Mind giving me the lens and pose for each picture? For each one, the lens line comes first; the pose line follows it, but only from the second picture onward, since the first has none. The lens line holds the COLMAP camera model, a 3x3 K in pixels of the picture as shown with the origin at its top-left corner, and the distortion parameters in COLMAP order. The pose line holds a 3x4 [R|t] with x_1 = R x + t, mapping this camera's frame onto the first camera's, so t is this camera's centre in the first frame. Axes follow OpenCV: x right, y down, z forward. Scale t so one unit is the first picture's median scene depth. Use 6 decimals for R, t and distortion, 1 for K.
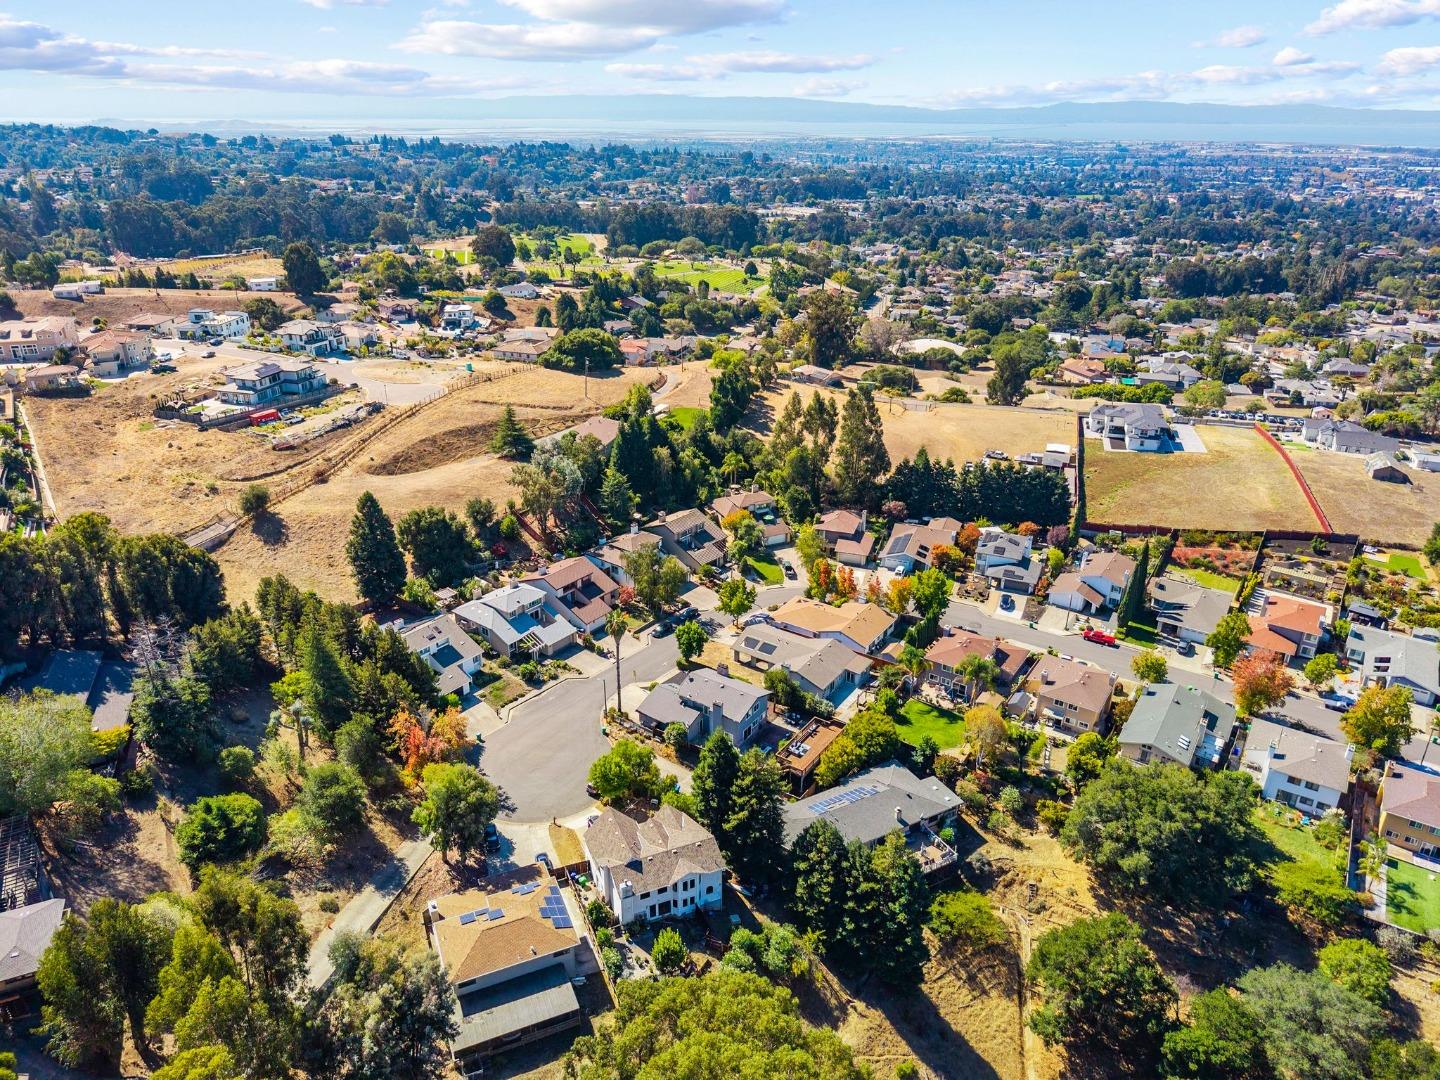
lens RADIAL K [[976.3, 0, 724.8], [0, 976.3, 547.3], [0, 0, 1]] dist [0.016094, -0.017981]
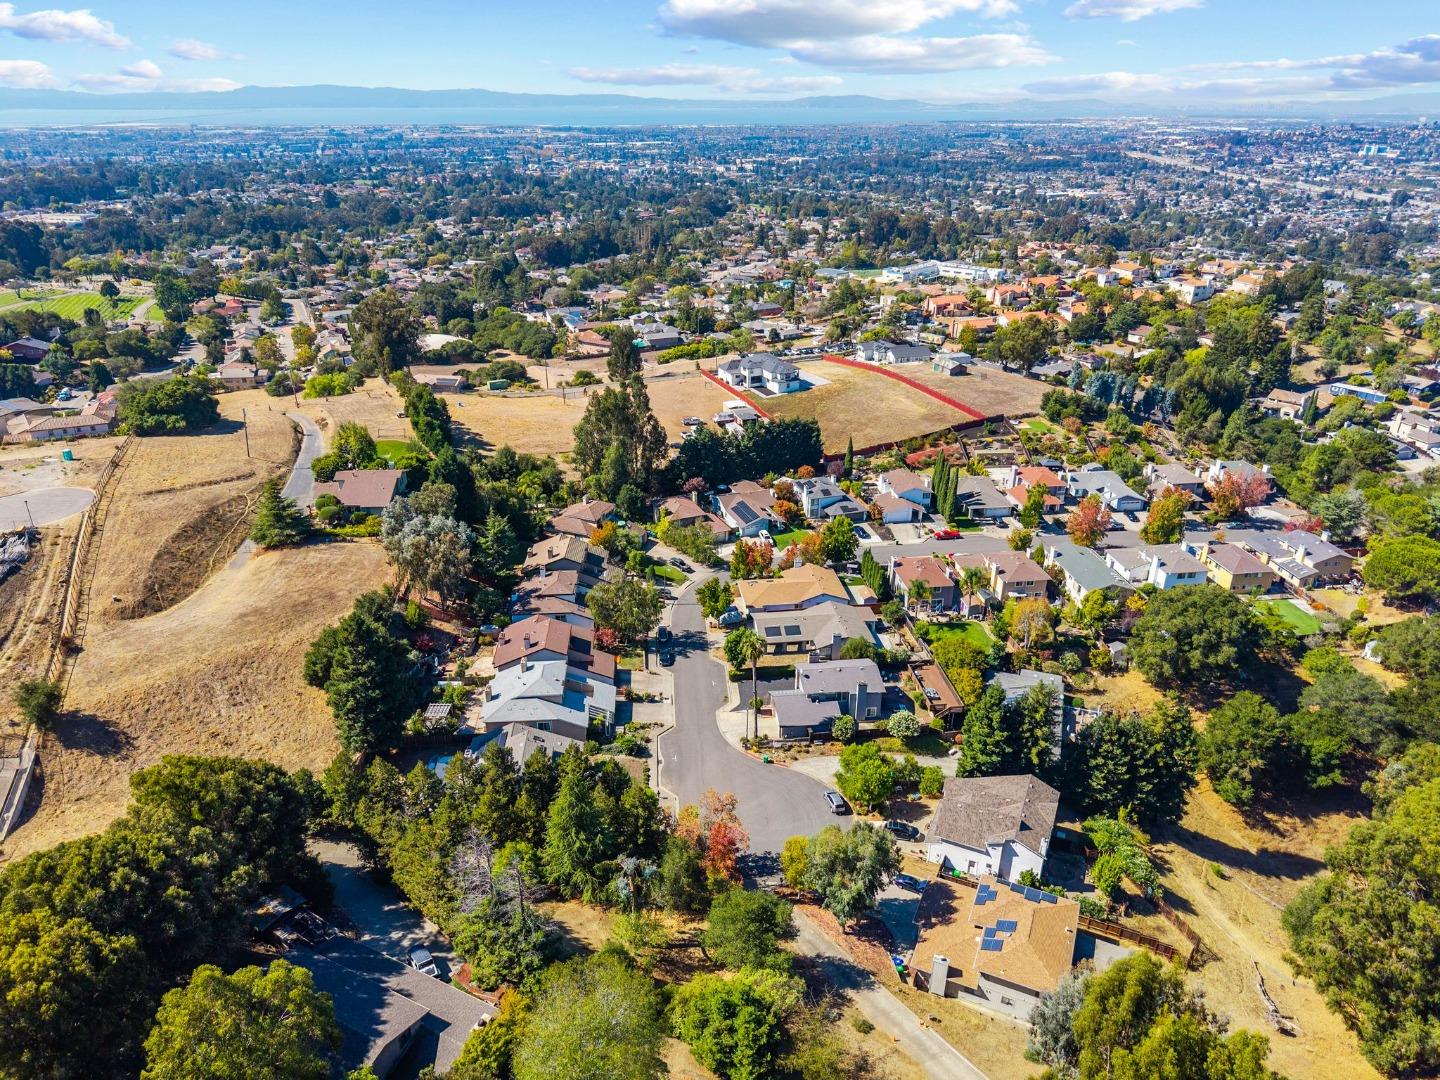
lens RADIAL K [[976.3, 0, 724.8], [0, 976.3, 547.3], [0, 0, 1]] dist [0.016094, -0.017981]
pose [[0.739807, -0.283700, 0.610082, -0.509274], [0.275784, 0.954946, 0.109643, -0.091773], [-0.613701, 0.087136, 0.784716, 0.207537]]
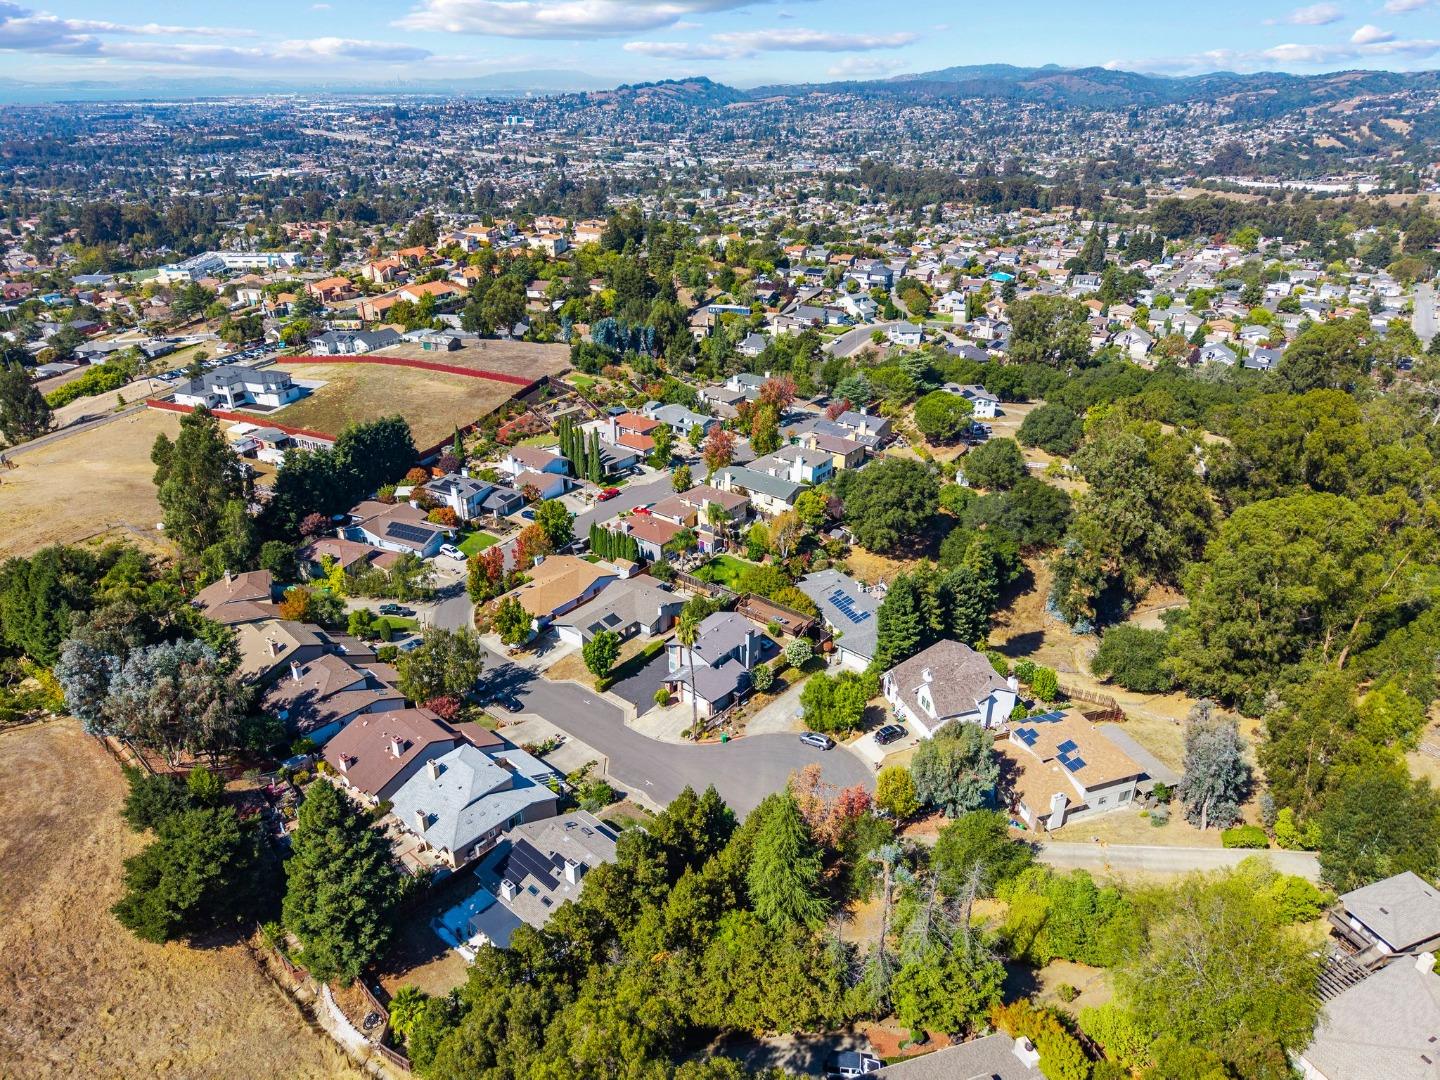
lens RADIAL K [[976.3, 0, 724.8], [0, 976.3, 547.3], [0, 0, 1]] dist [0.016094, -0.017981]
pose [[0.046934, -0.434077, 0.899652, -0.651509], [0.403689, 0.832062, 0.380405, -0.231874], [-0.913692, 0.345326, 0.214284, 0.597890]]
